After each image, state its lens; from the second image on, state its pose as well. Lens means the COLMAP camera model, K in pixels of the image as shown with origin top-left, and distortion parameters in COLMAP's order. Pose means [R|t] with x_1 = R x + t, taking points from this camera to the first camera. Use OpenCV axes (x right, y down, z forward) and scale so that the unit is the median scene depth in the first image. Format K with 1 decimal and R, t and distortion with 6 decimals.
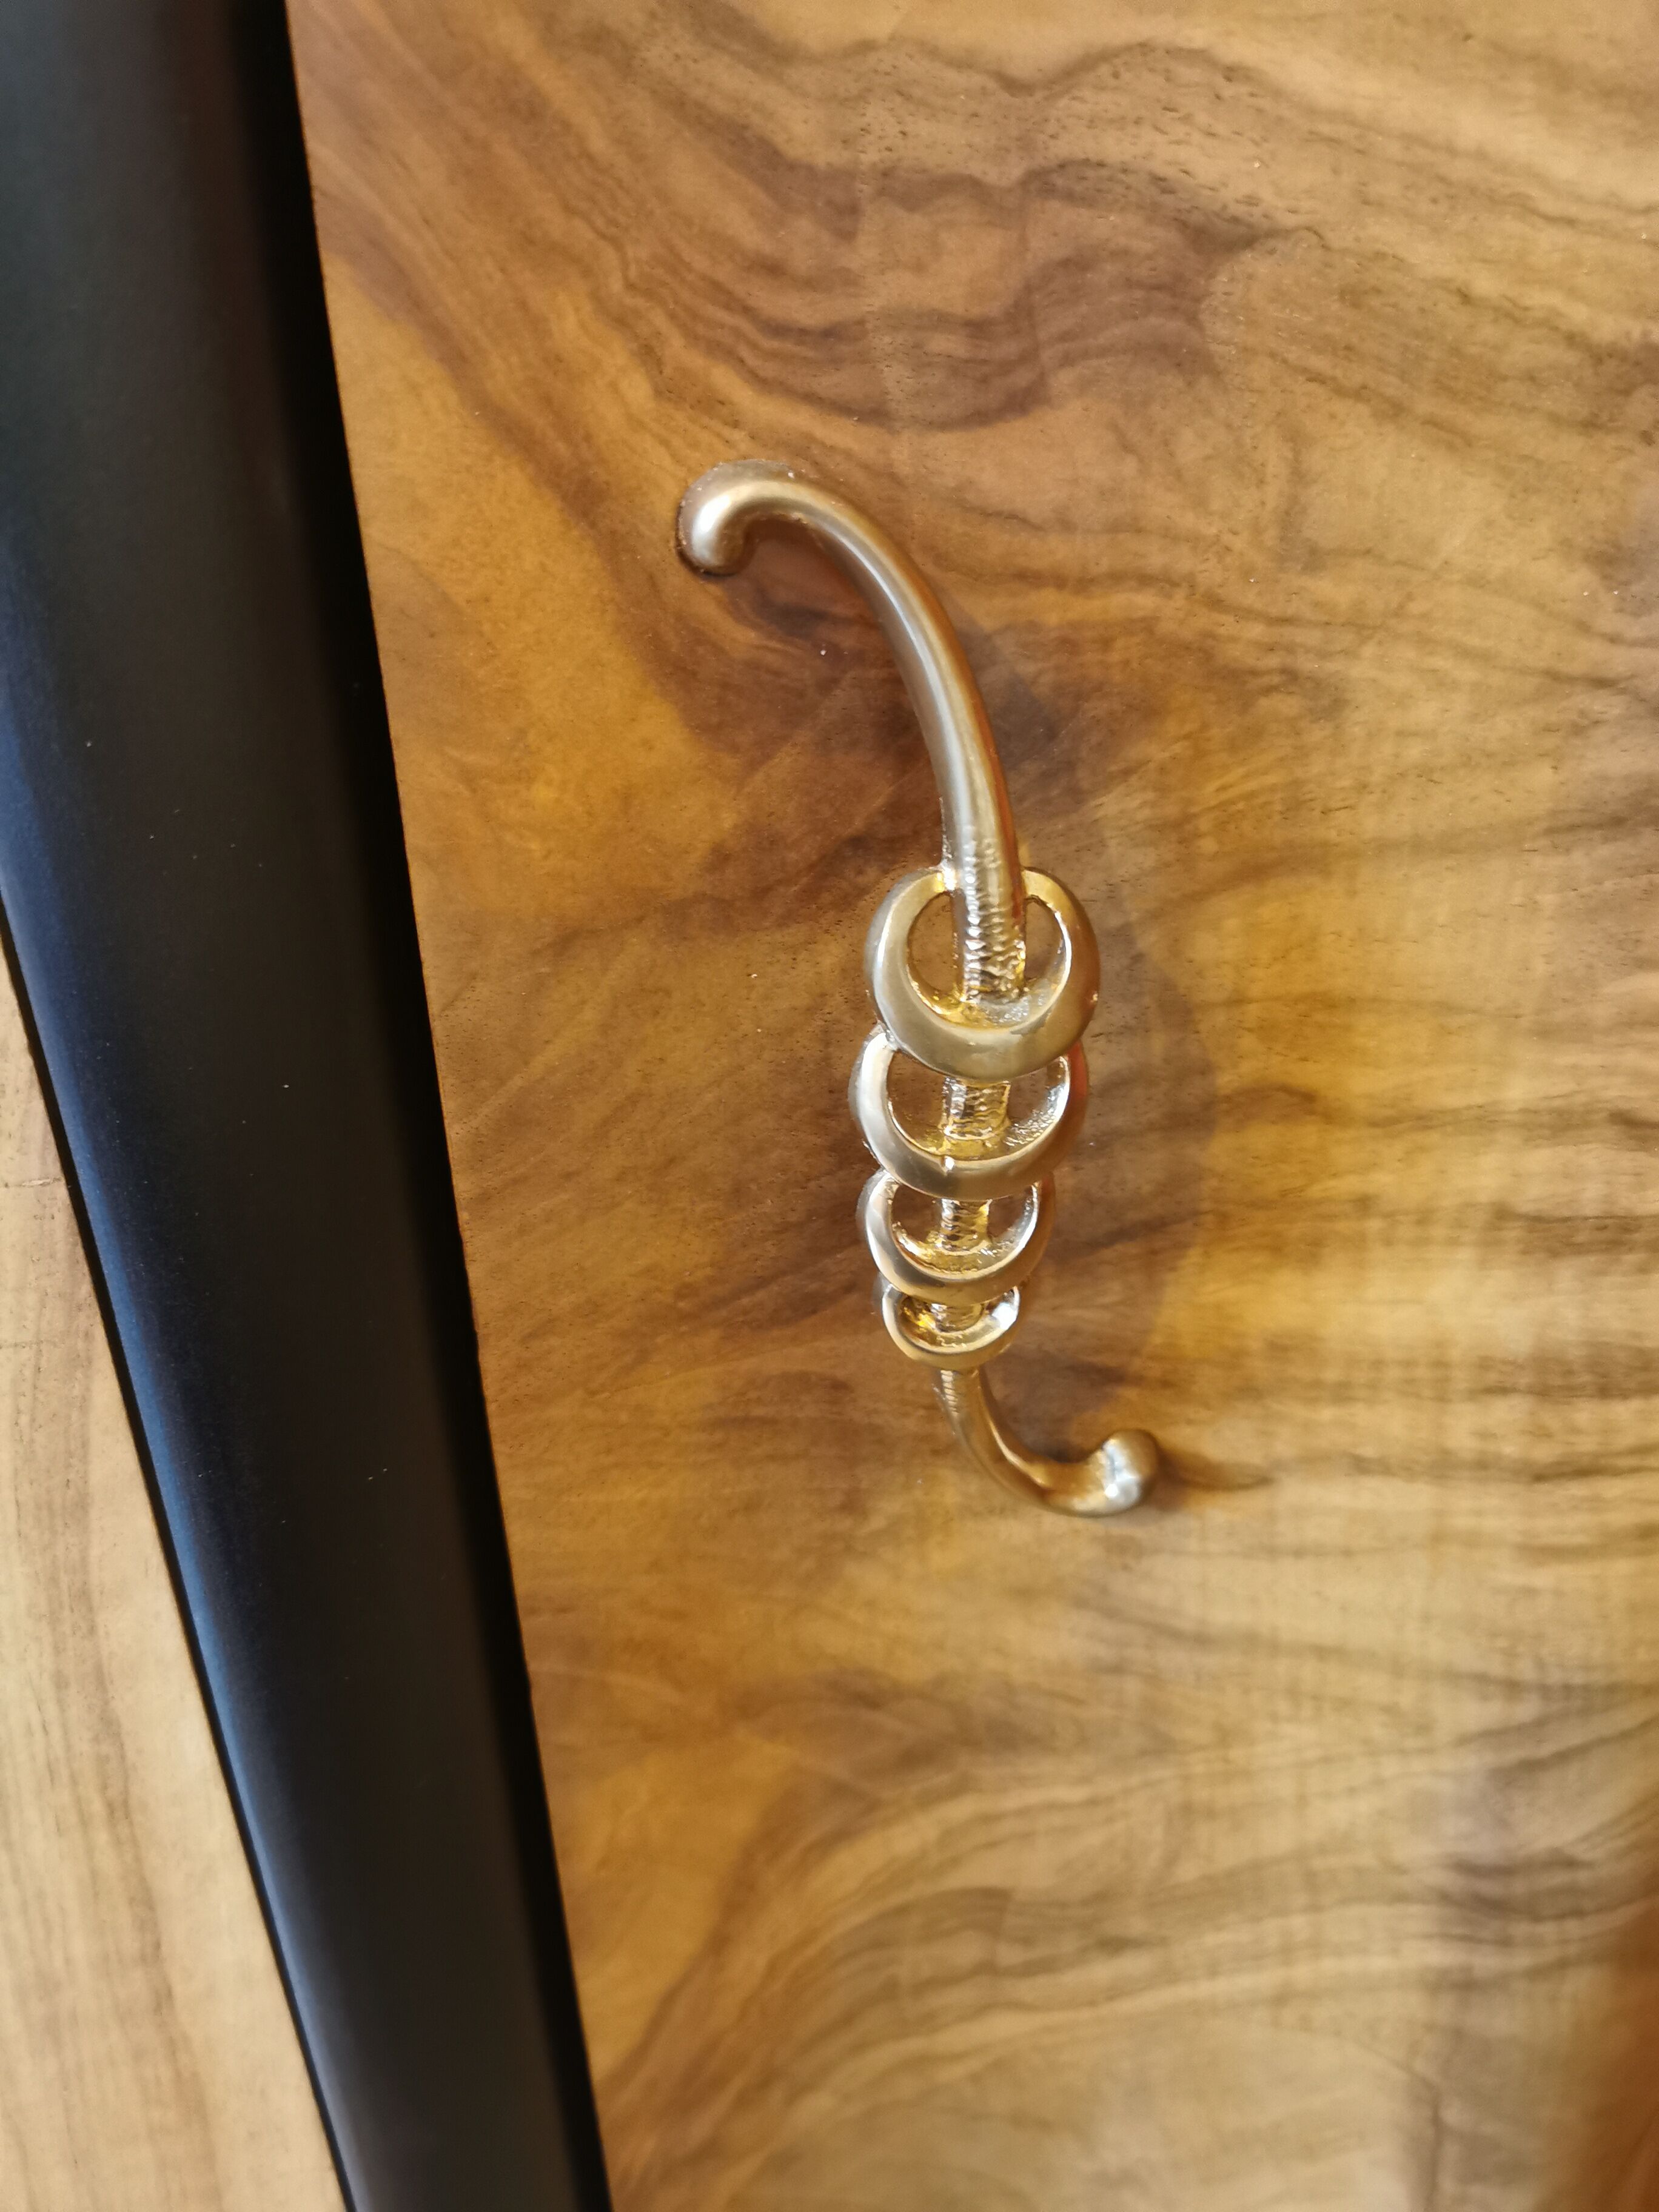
lens RADIAL K [[1764.8, 0, 829.5], [0, 1764.8, 1106.0], [0, 0, 1]] dist [0.045230, -0.113082]
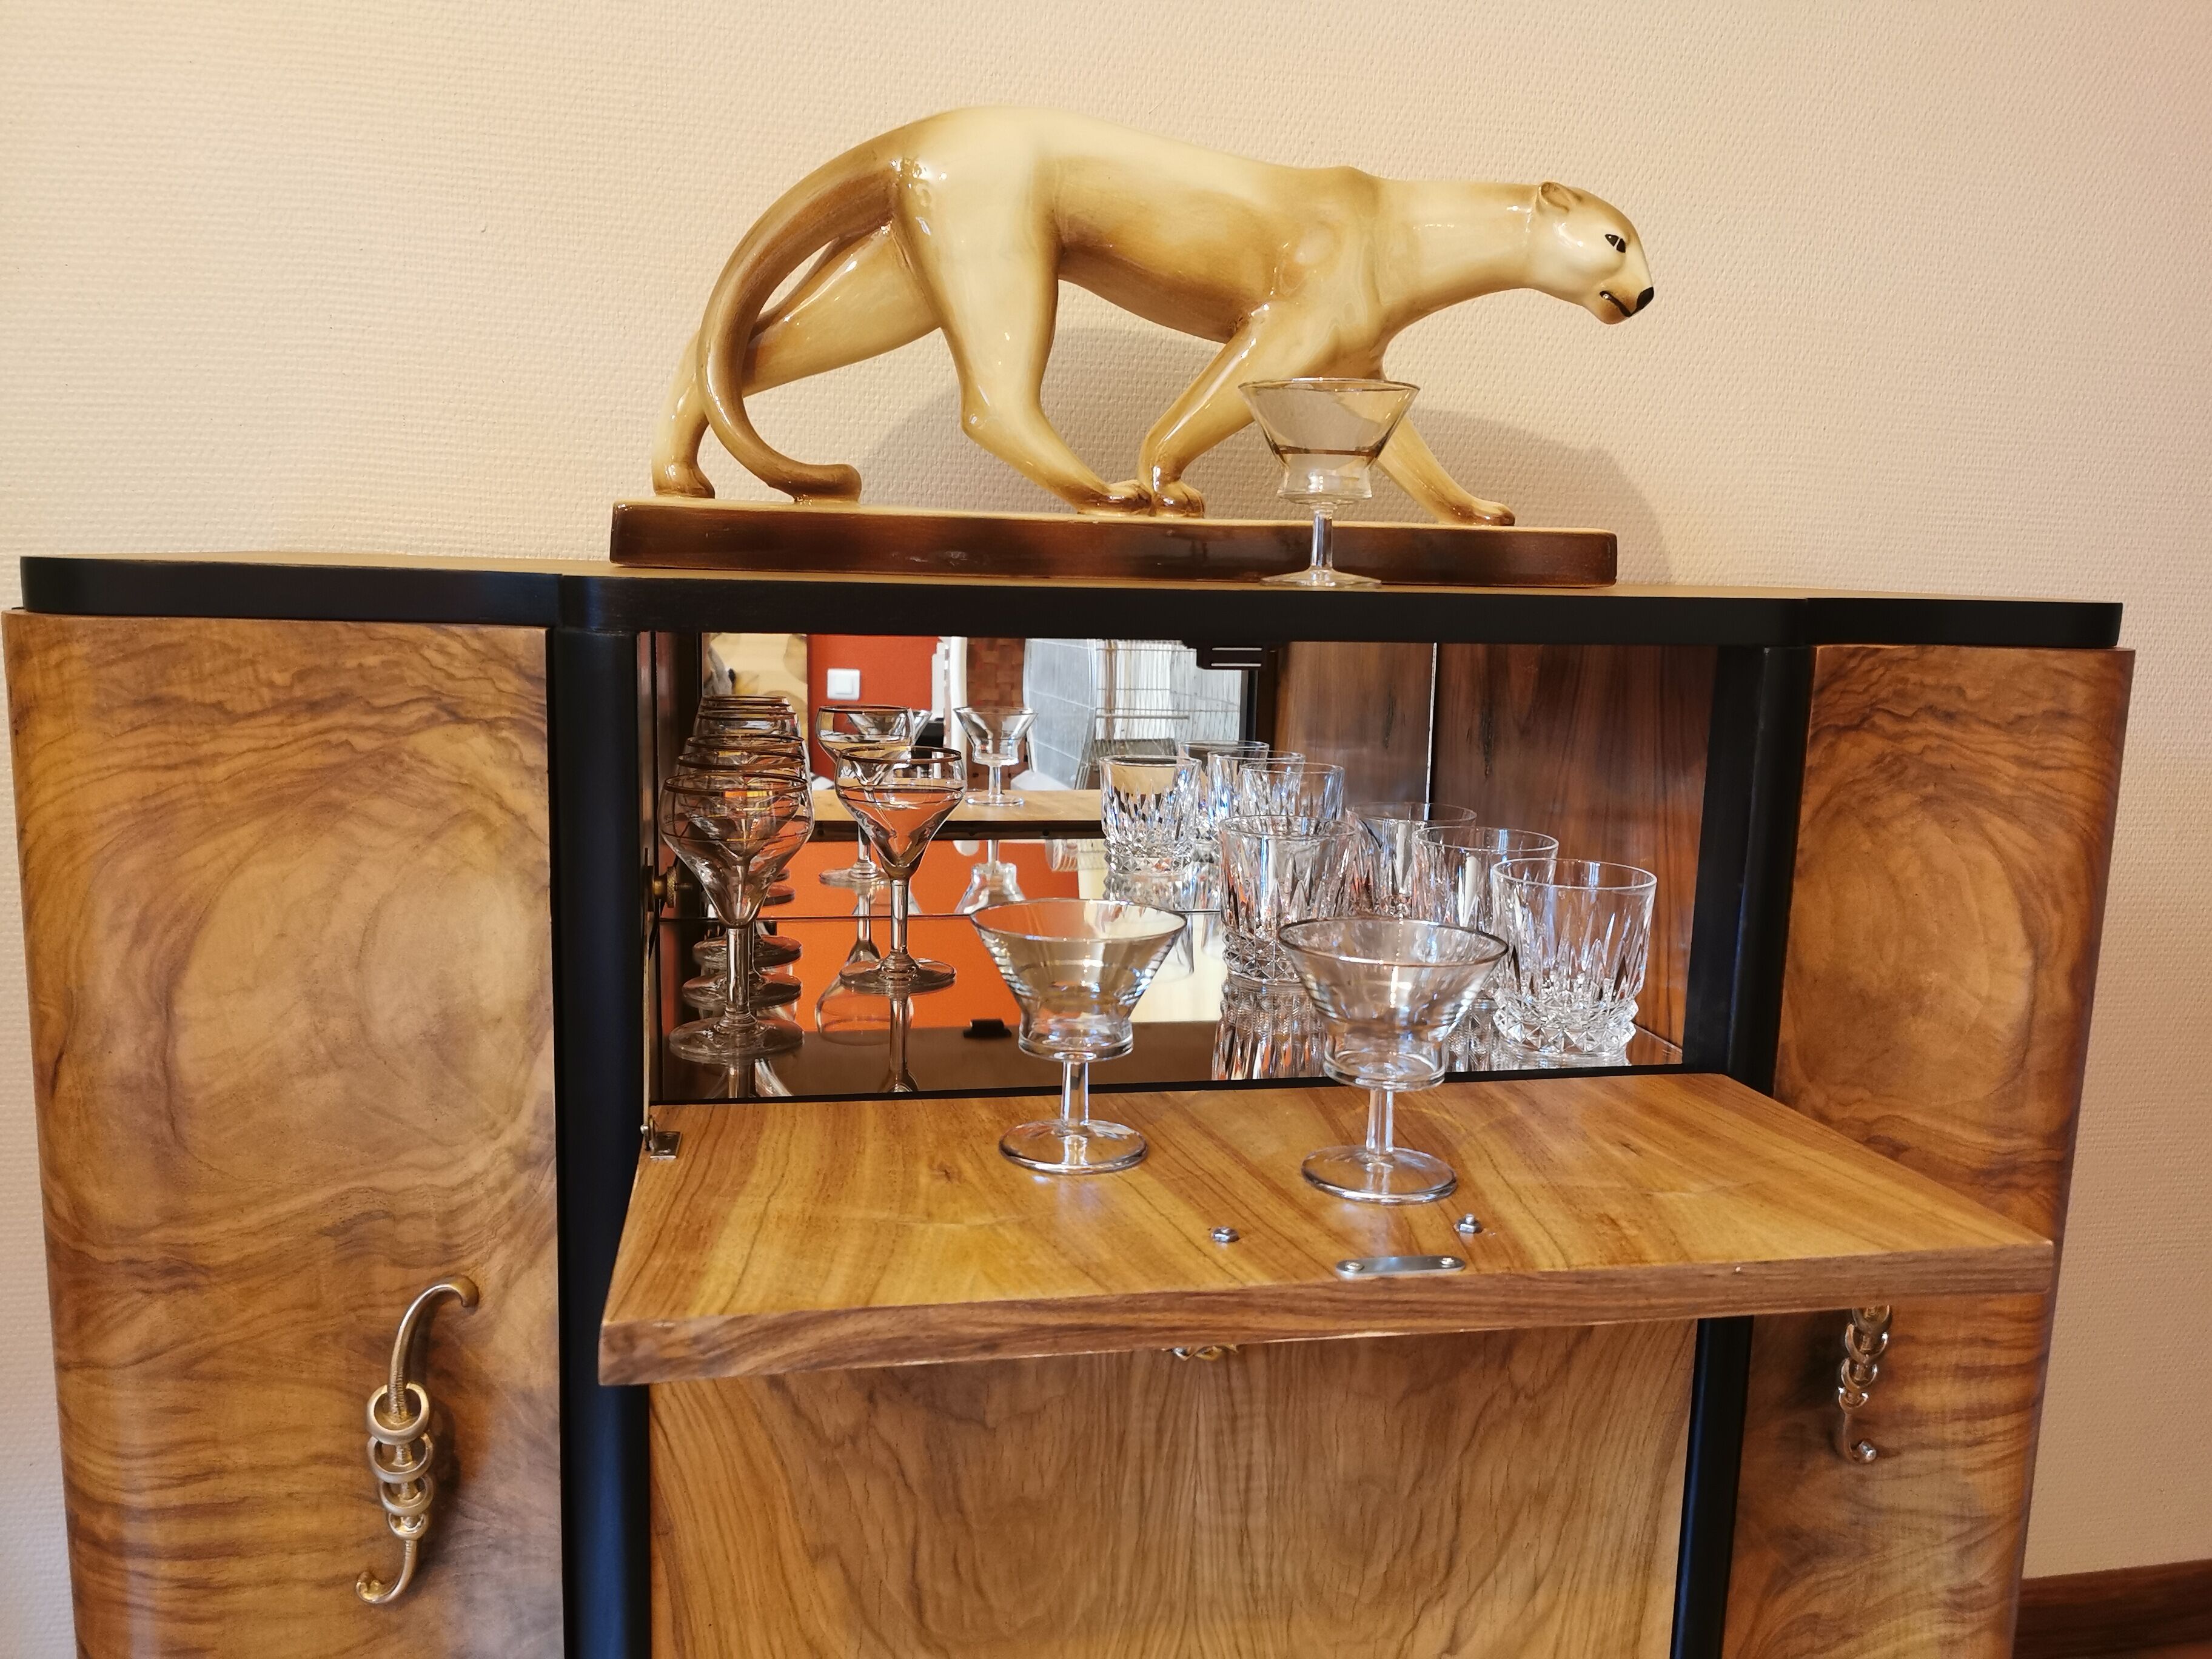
lens RADIAL K [[1722.2, 0, 1106.0], [0, 1722.2, 829.5], [0, 0, 1]] dist [0.072850, -0.108371]
pose [[0.973802, 0.023430, 0.226186, -2.106616], [0.047934, 0.951178, -0.304899, 0.014002], [-0.222287, 0.307753, 0.925136, -2.240242]]
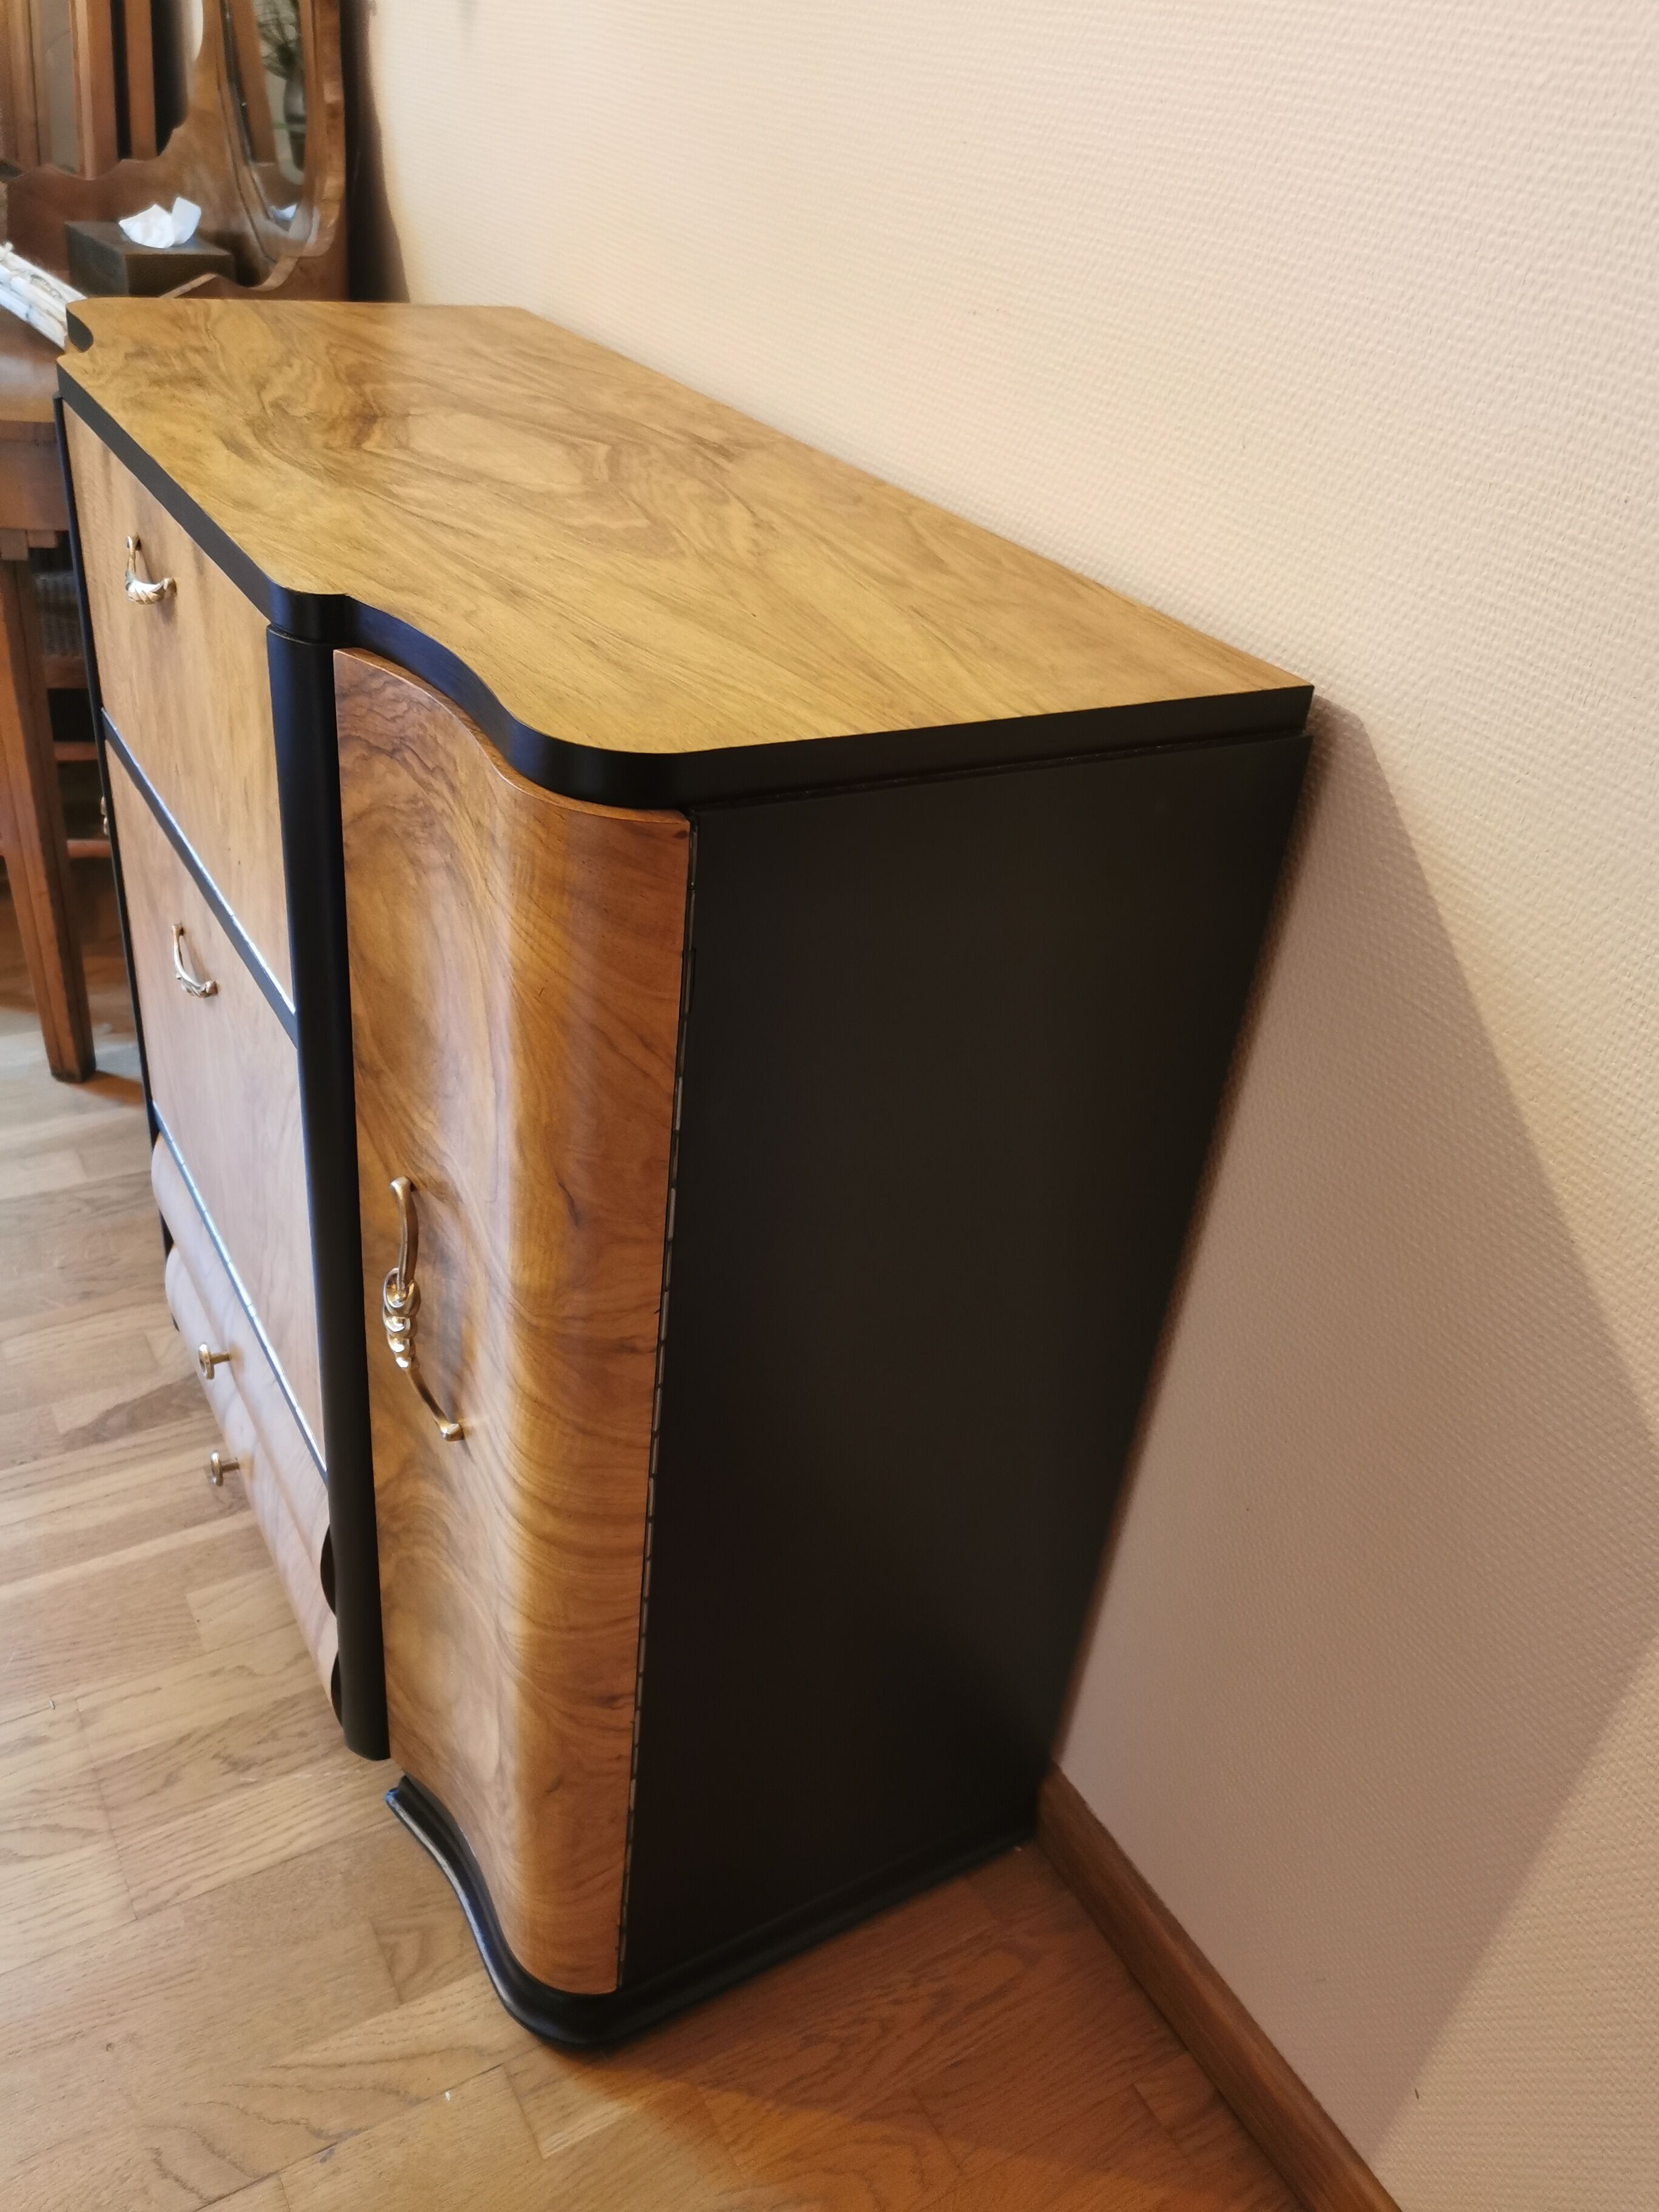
lens RADIAL K [[1722.2, 0, 829.5], [0, 1722.2, 1106.0], [0, 0, 1]] dist [0.072850, -0.108371]
pose [[0.524677, 0.525475, -0.669769, 2.658331], [-0.491979, 0.829236, 0.265187, -1.722407], [0.694746, 0.190375, 0.693604, -1.129360]]
